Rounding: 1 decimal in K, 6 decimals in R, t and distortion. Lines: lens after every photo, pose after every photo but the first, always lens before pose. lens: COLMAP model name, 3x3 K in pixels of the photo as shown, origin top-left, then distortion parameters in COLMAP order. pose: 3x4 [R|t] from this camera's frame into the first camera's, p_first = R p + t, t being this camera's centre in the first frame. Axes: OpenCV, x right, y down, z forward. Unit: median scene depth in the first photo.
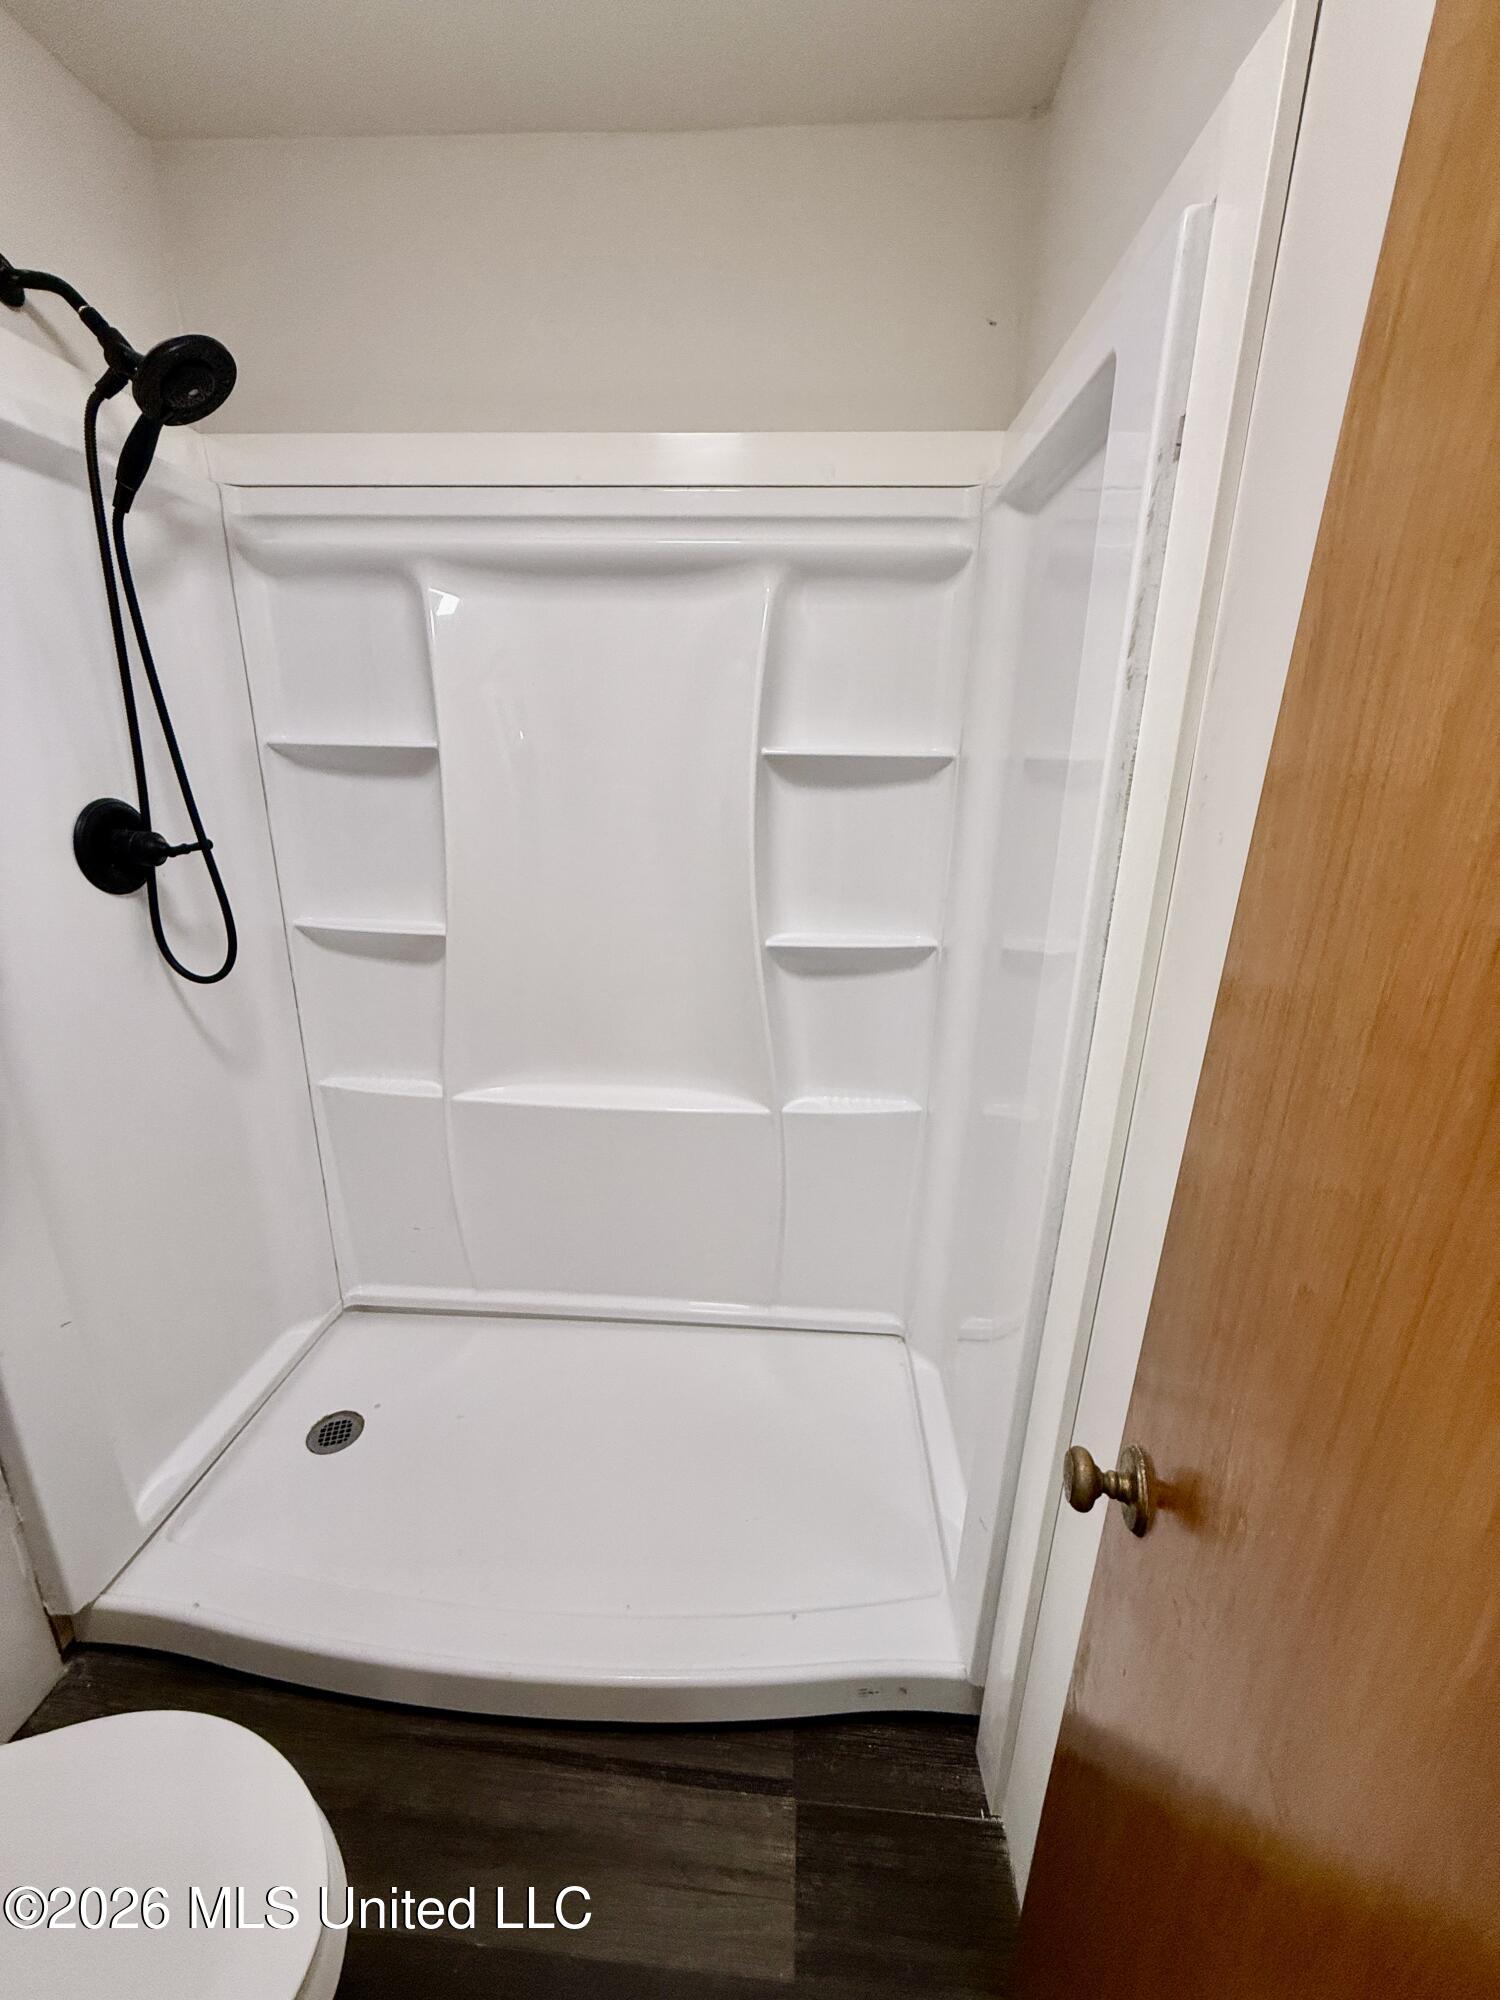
lens RADIAL K [[802.0, 0, 743.8], [0, 802.0, 999.9], [0, 0, 1]] dist [-0.000647, 0.000049]
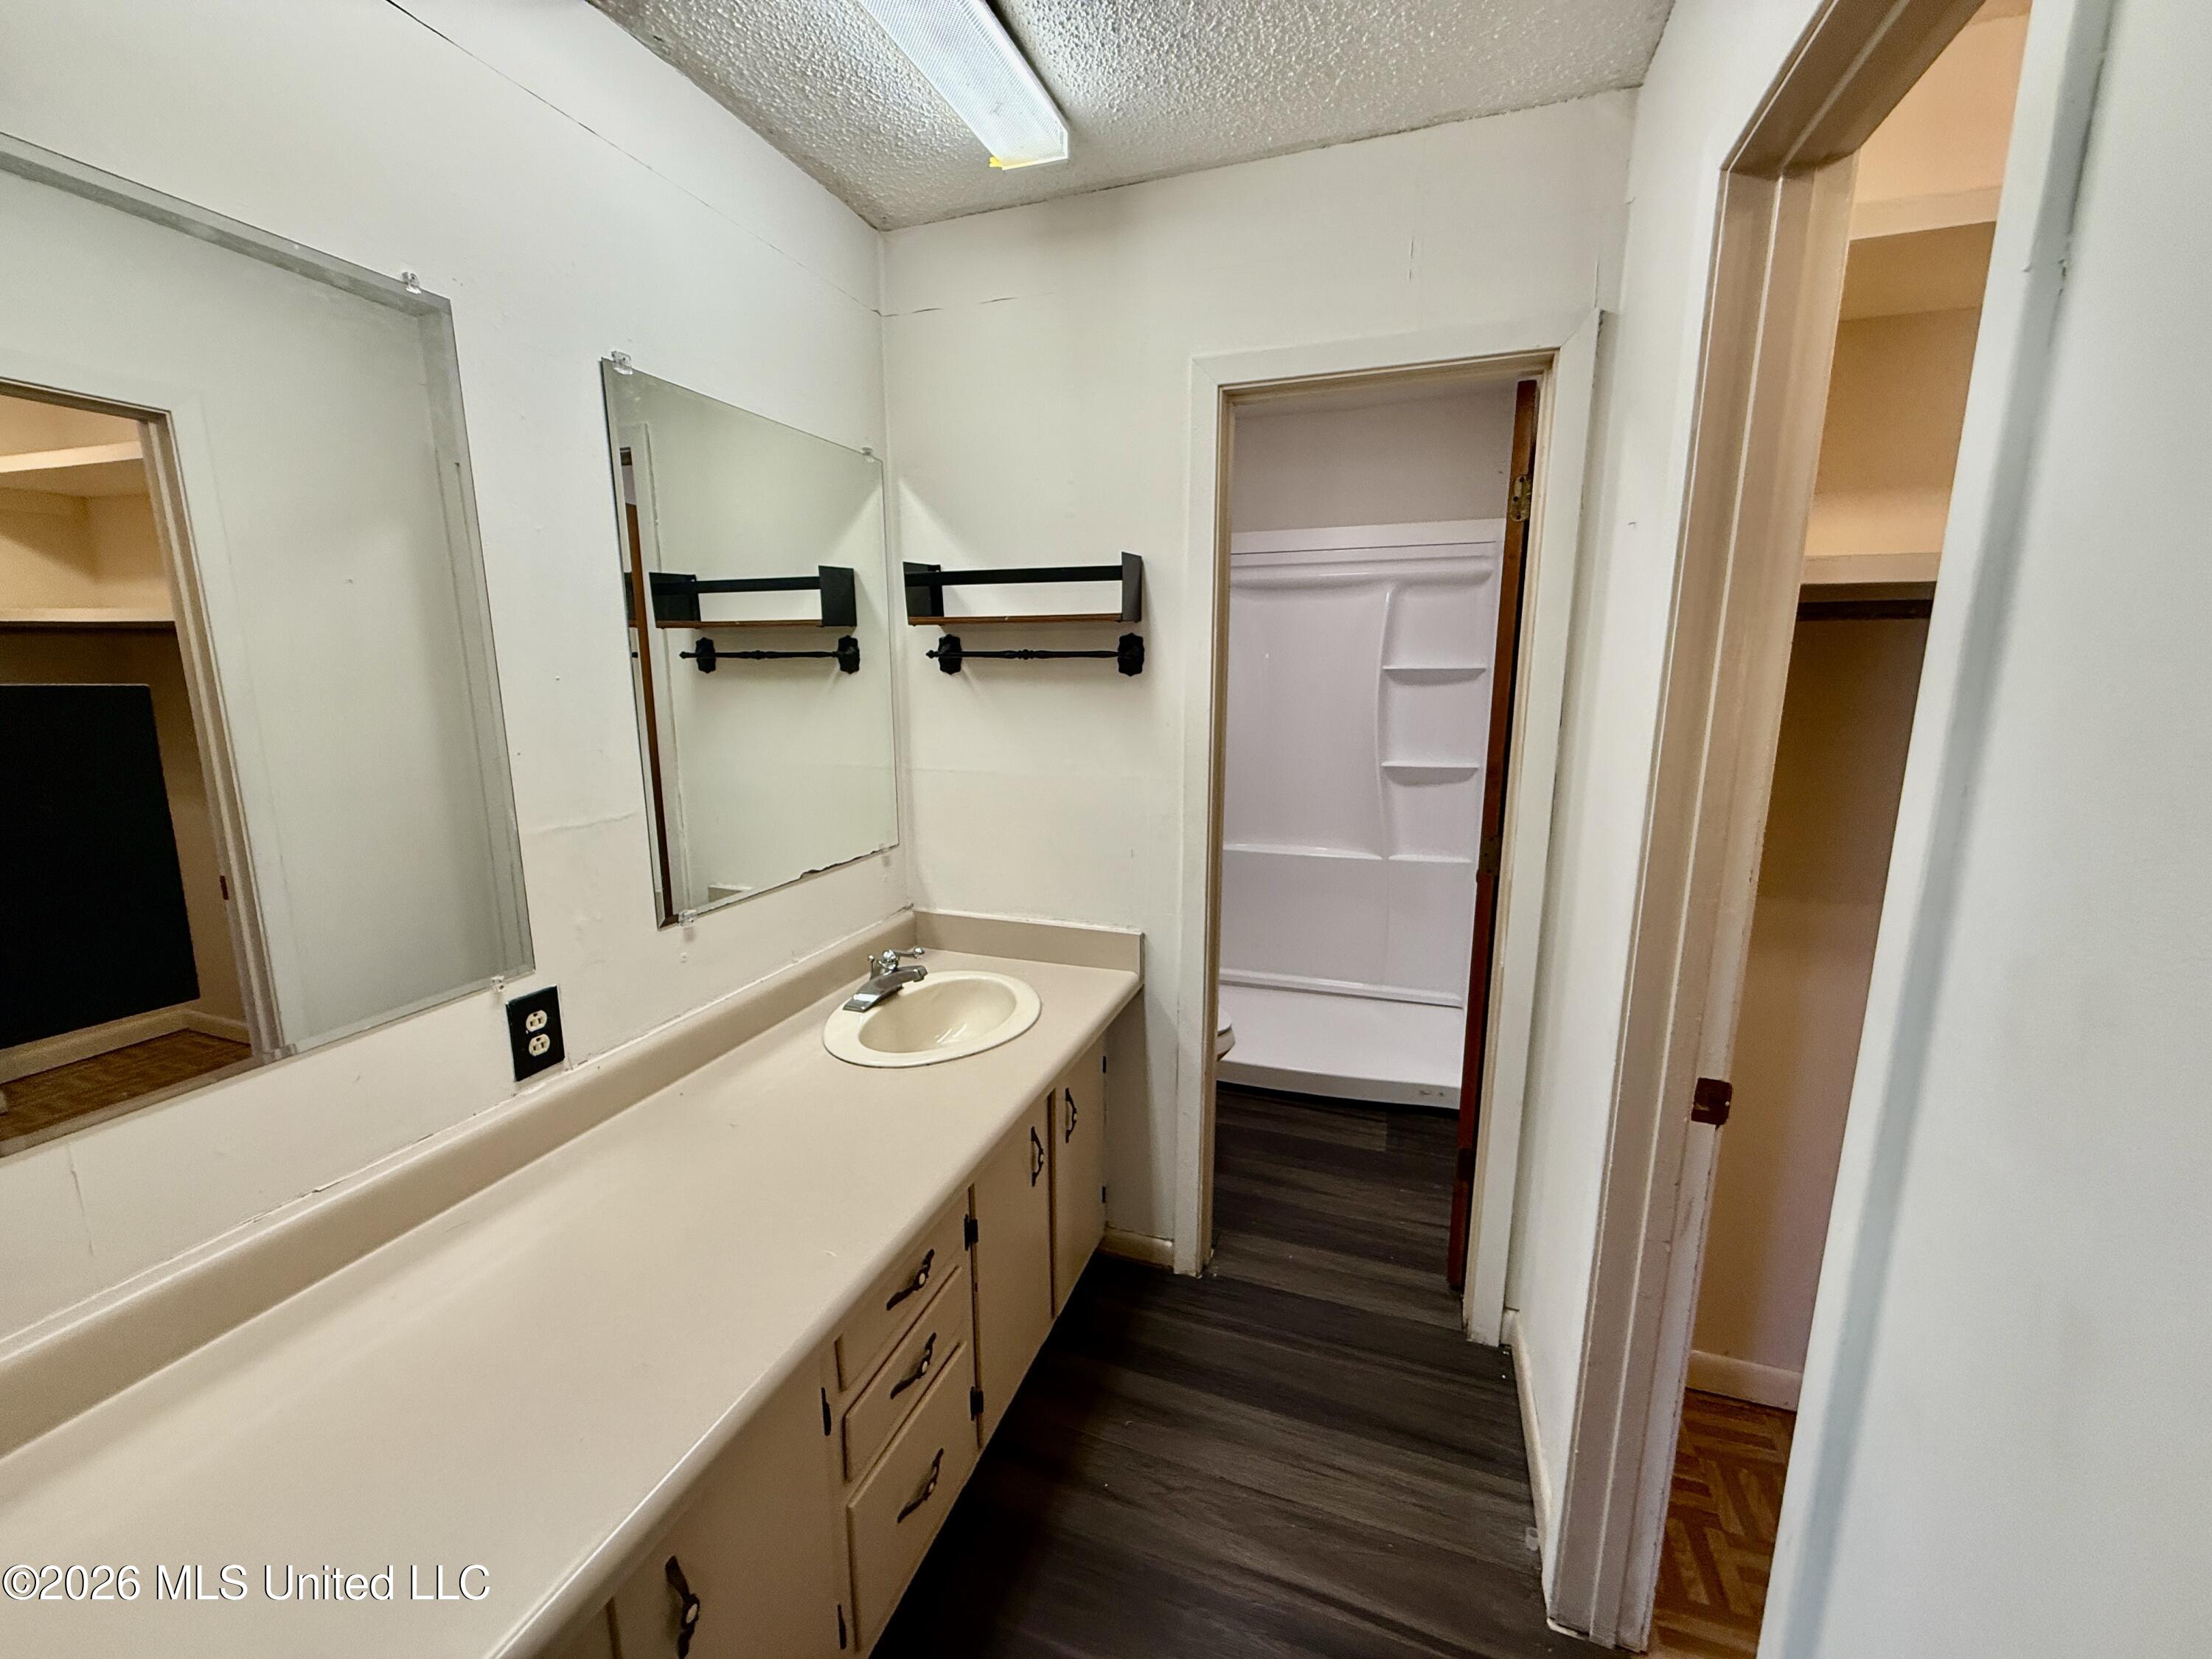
lens RADIAL K [[887.0, 0, 1109.0], [0, 887.0, 827.0], [0, 0, 1]] dist [-0.000647, 0.000049]
pose [[0.964363, 0.029807, -0.262897, -0.041031], [-0.058897, 0.992887, -0.103472, 0.327273], [0.257943, 0.115268, 0.959259, -1.157439]]
